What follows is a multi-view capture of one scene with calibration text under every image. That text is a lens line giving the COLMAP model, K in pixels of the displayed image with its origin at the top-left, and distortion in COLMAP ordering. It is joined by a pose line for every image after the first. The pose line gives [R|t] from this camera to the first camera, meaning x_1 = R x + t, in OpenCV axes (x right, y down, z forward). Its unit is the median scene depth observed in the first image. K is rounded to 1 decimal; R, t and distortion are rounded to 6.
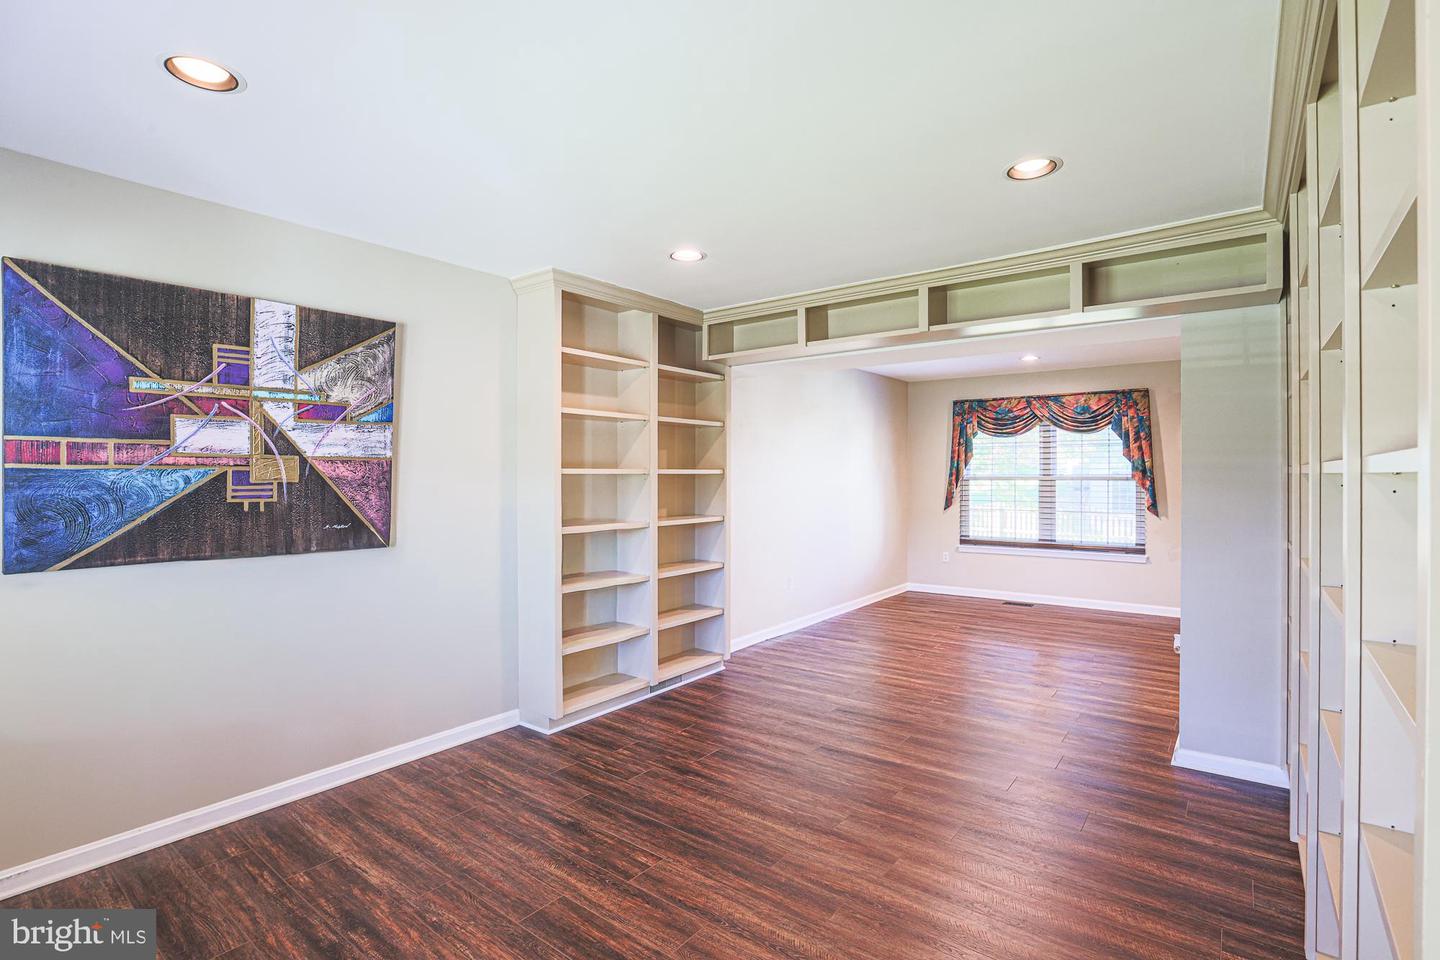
lens RADIAL K [[667.4, 0, 723.5], [0, 667.4, 476.7], [0, 0, 1]] dist [-0.004958, 0.000621]
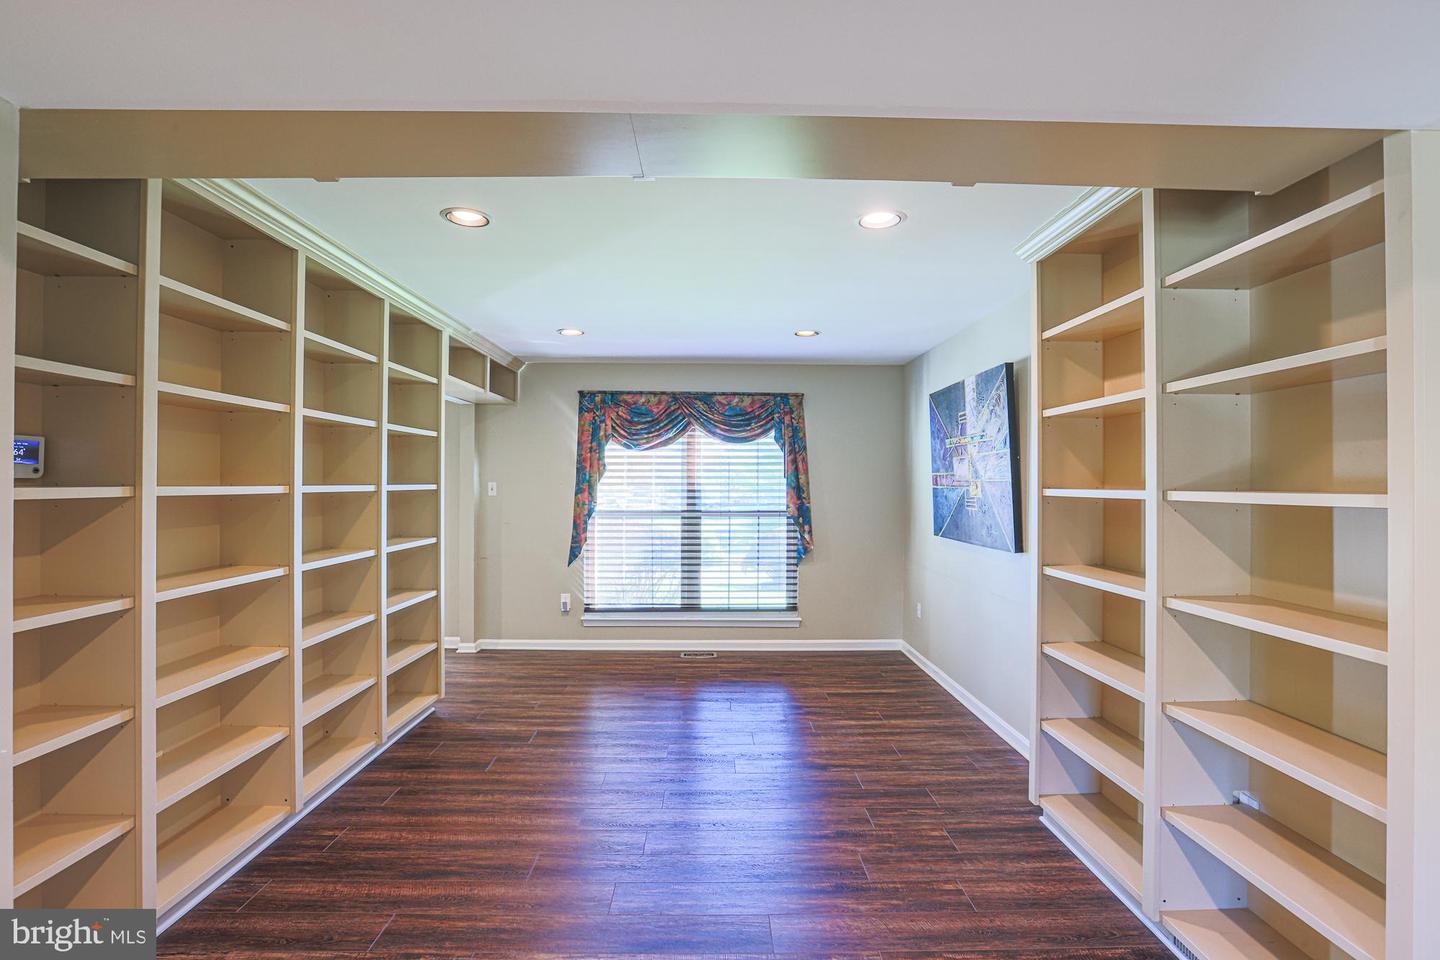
lens RADIAL K [[667.4, 0, 721.5], [0, 667.4, 485.1], [0, 0, 1]] dist [-0.004958, 0.000621]
pose [[-0.779675, 0.000230, -0.626184, 0.636061], [0.002337, 0.999994, -0.002543, -0.018049], [0.626179, -0.003446, -0.779671, 1.635251]]
